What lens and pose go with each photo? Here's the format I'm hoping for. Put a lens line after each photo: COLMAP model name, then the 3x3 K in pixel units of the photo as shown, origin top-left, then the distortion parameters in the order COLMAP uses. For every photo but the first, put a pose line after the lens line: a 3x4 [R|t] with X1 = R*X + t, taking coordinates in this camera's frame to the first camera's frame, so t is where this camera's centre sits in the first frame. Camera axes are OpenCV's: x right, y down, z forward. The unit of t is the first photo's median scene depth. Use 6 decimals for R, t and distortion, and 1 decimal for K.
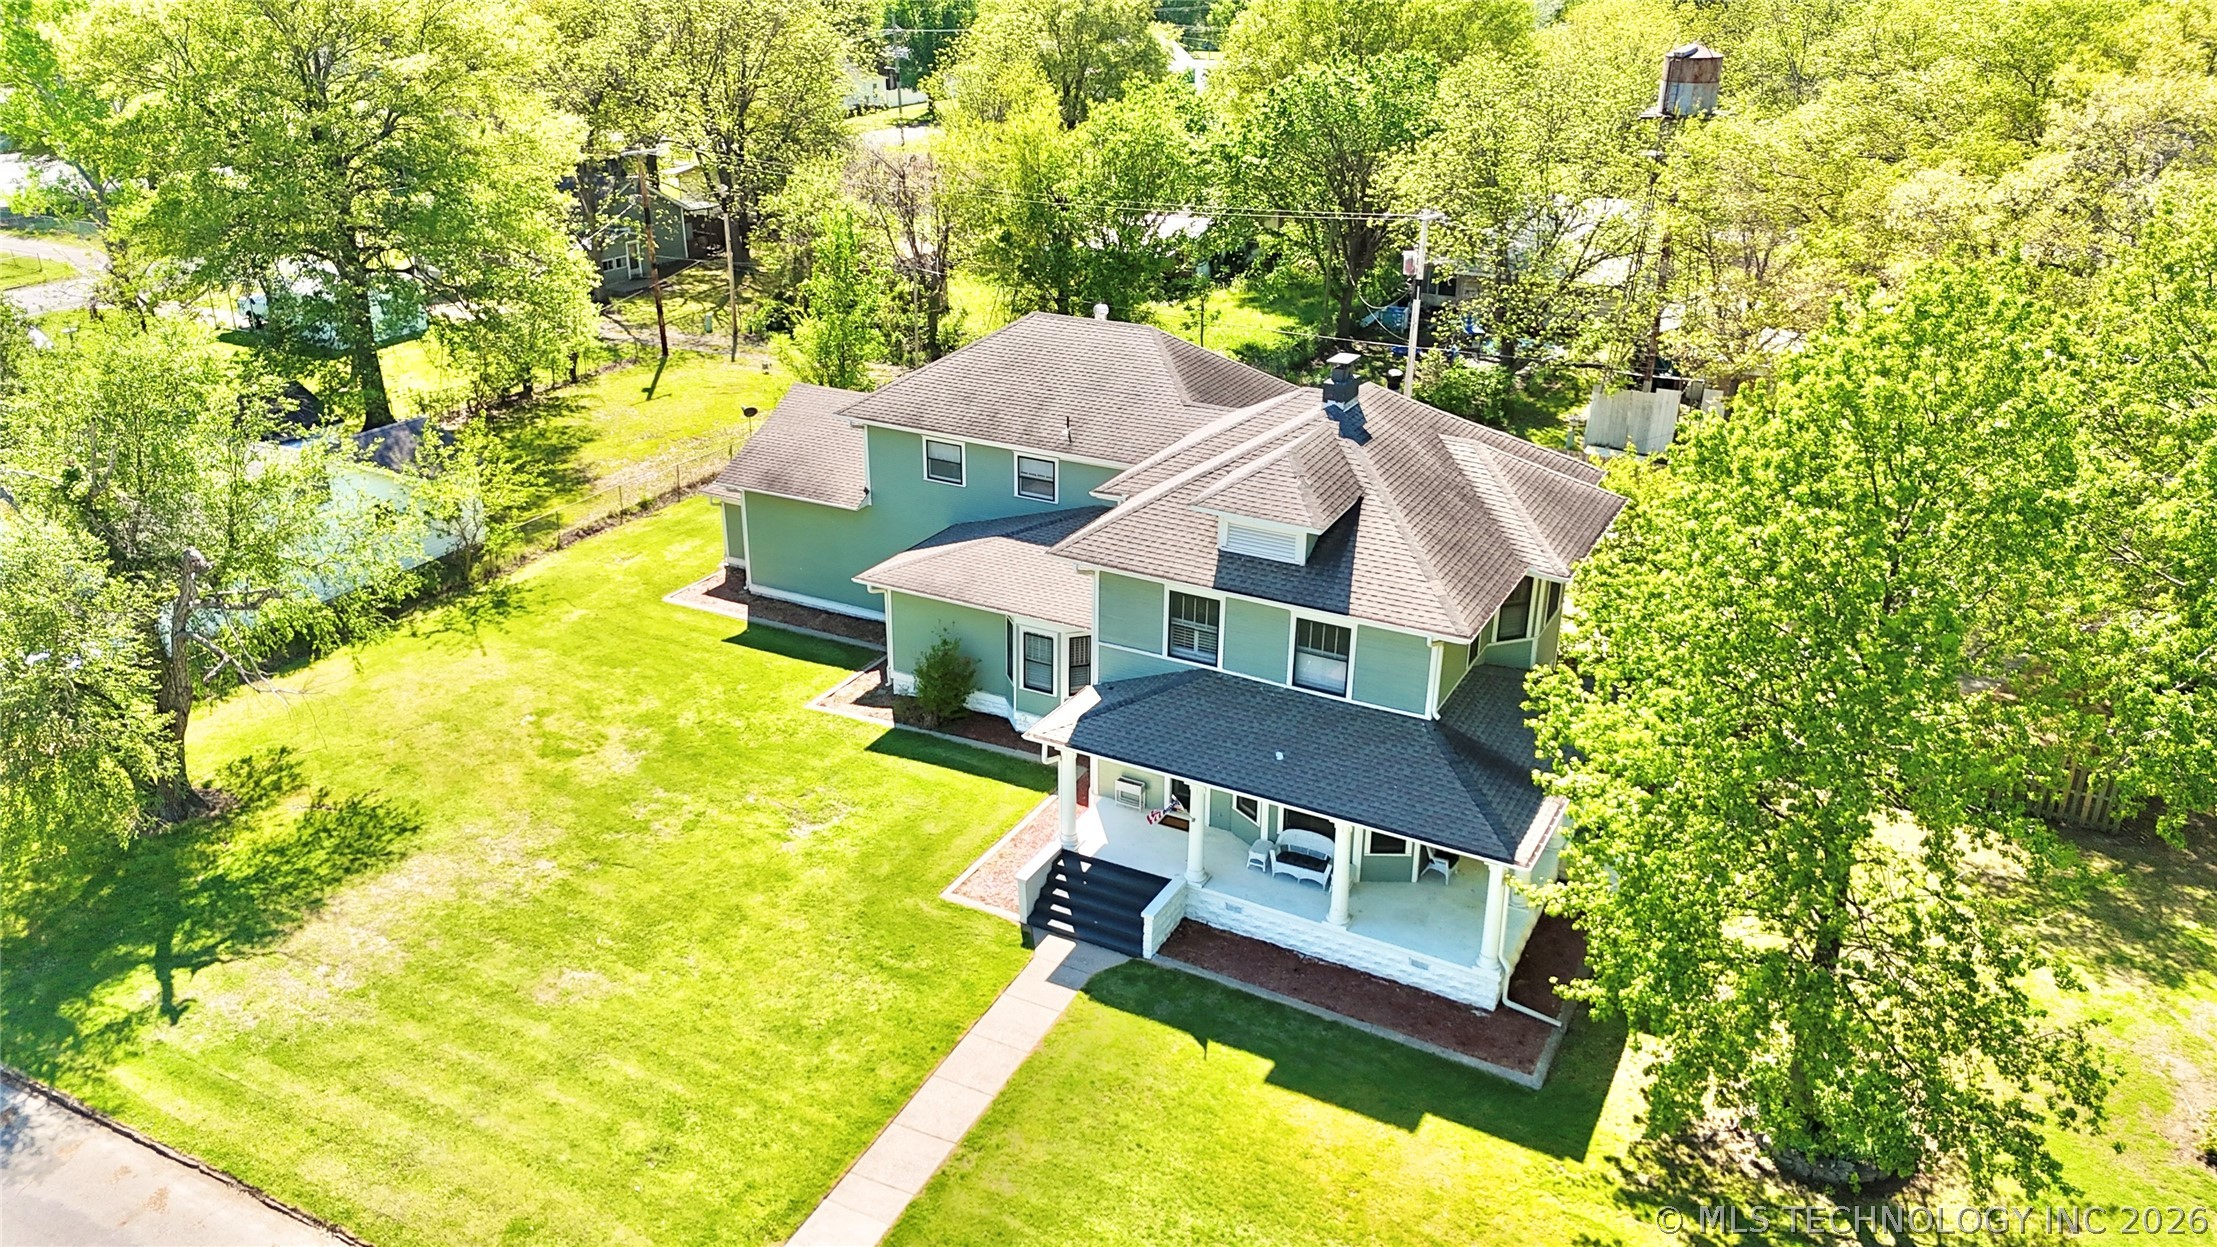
lens RADIAL K [[1625.2, 0, 1100.4], [0, 1625.2, 609.9], [0, 0, 1]] dist [0.081465, -0.093866]
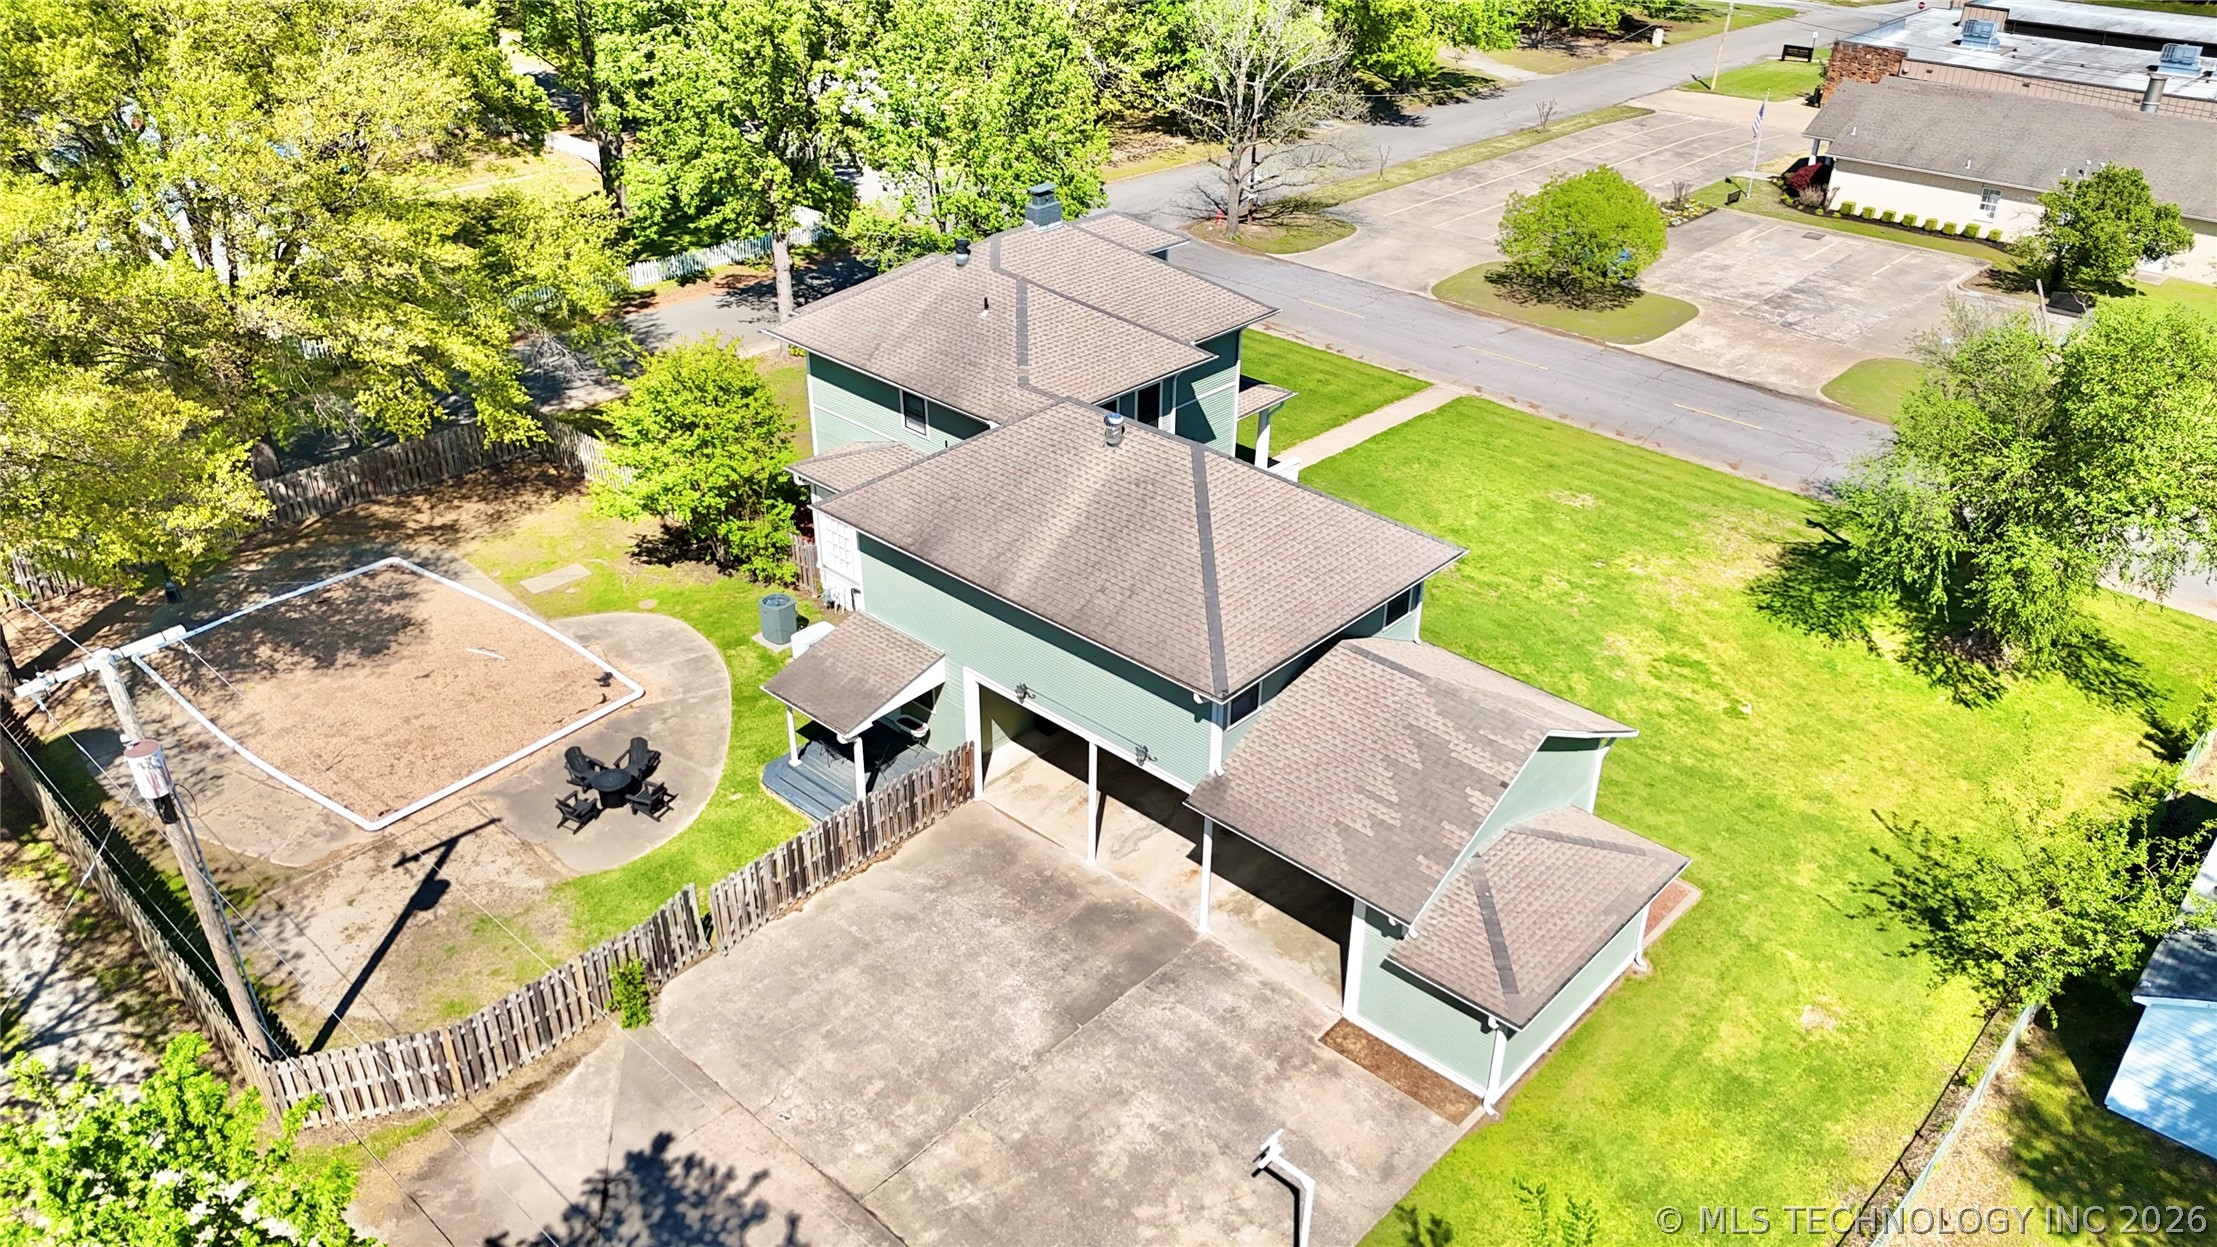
lens RADIAL K [[1625.2, 0, 1119.8], [0, 1625.2, 609.8], [0, 0, 1]] dist [0.081465, -0.093866]
pose [[-0.965023, -0.145208, 0.218277, -0.238618], [0.082538, 0.621973, 0.778676, -0.953317], [-0.248833, 0.769457, -0.588233, 2.017181]]
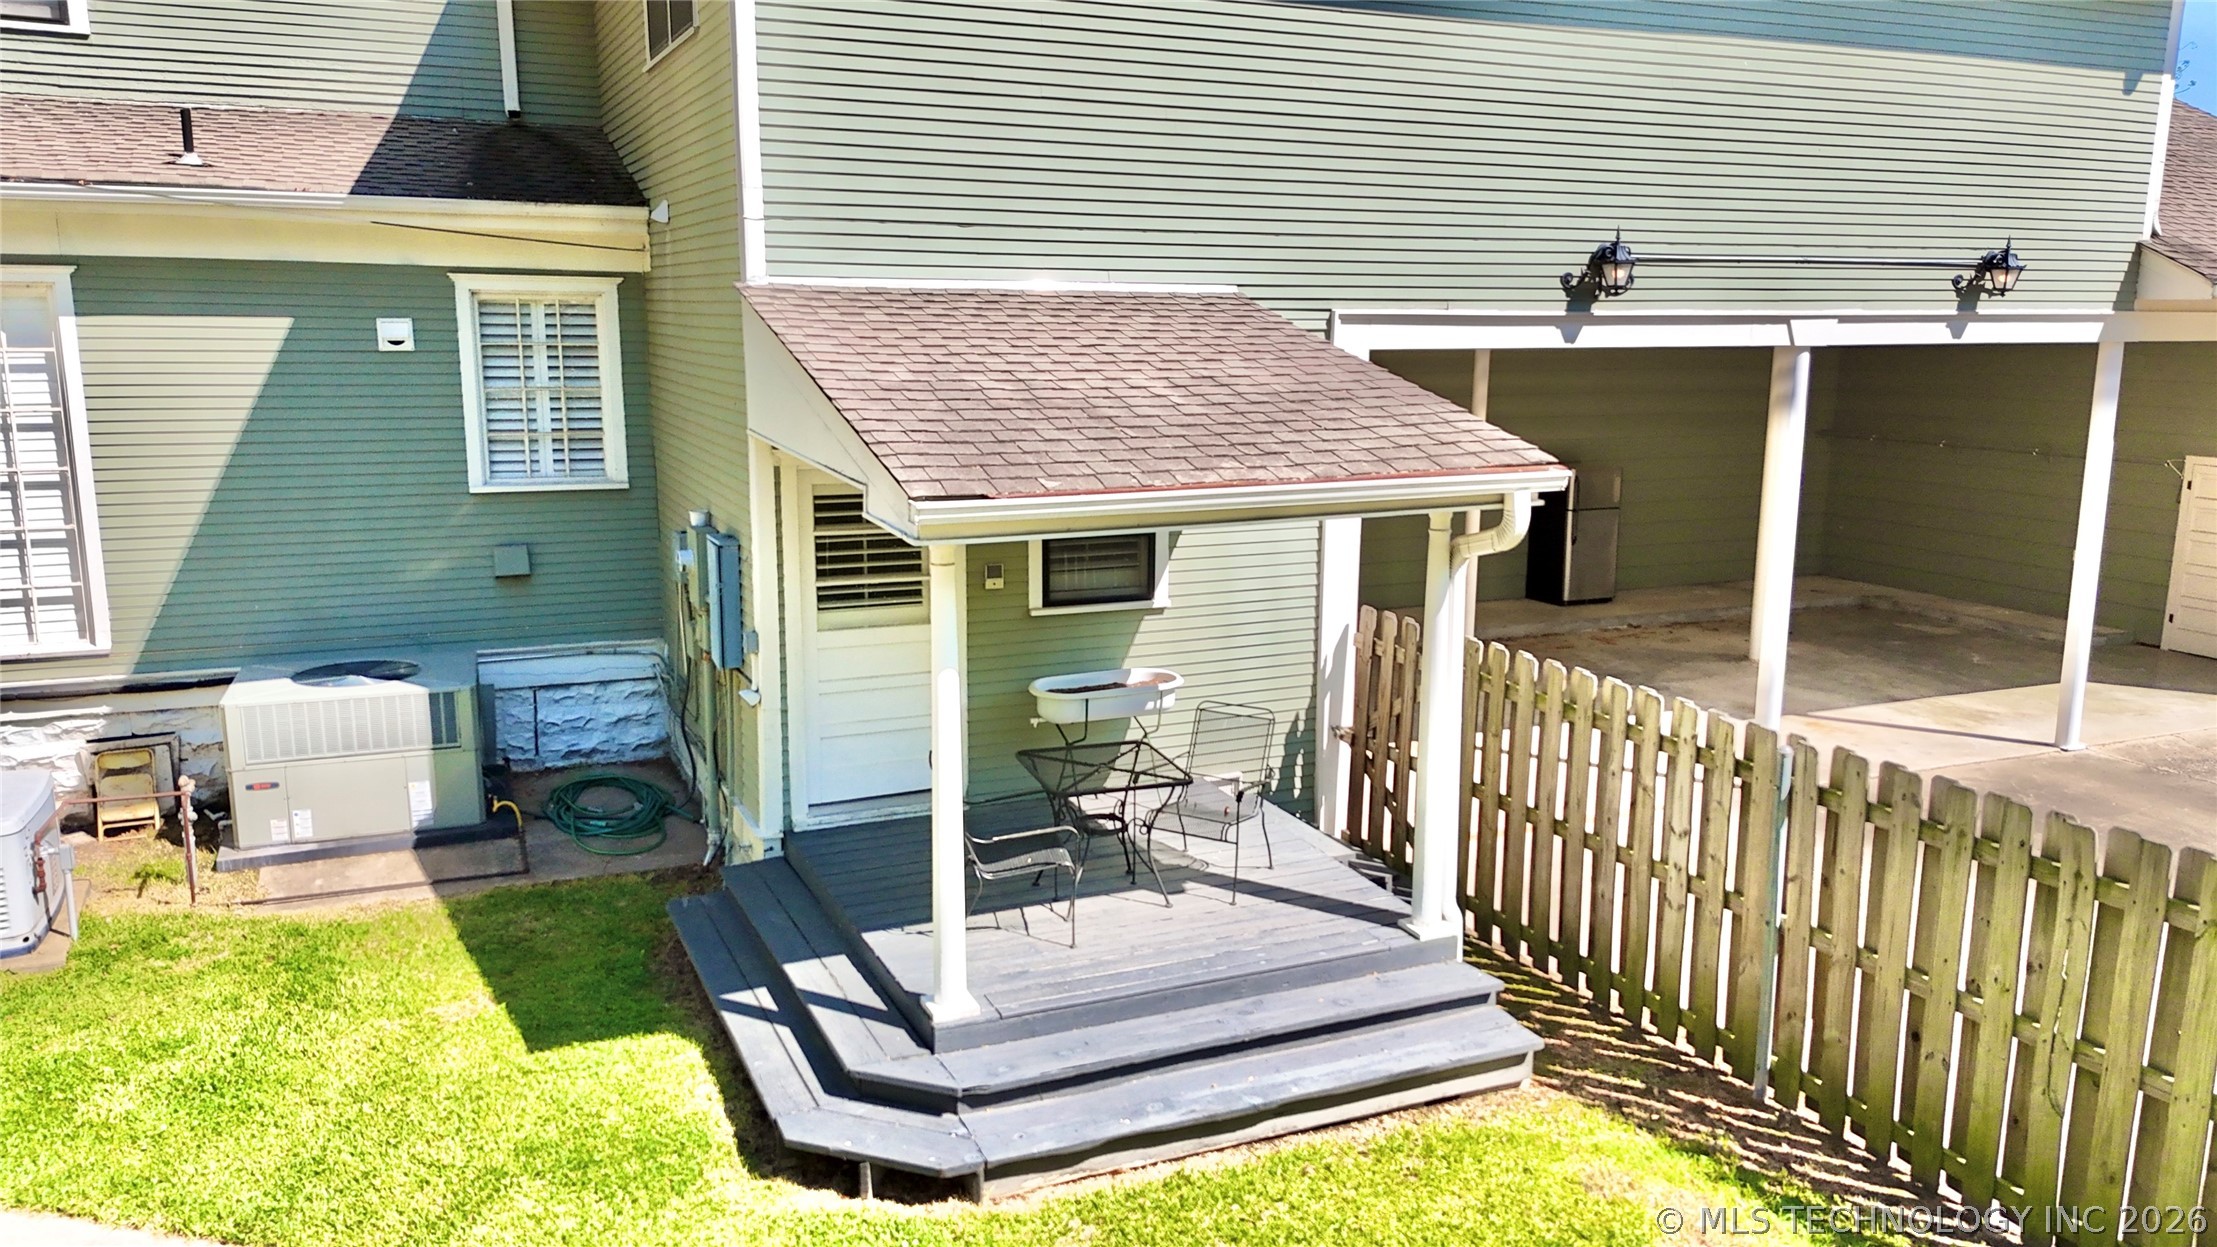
lens RADIAL K [[1625.2, 0, 1107.6], [0, 1625.2, 636.3], [0, 0, 1]] dist [0.081465, -0.093866]
pose [[-0.630119, 0.106368, -0.769179, 0.335394], [-0.306438, 0.876110, 0.372193, -0.160353], [0.713475, 0.470232, -0.519458, 1.599779]]
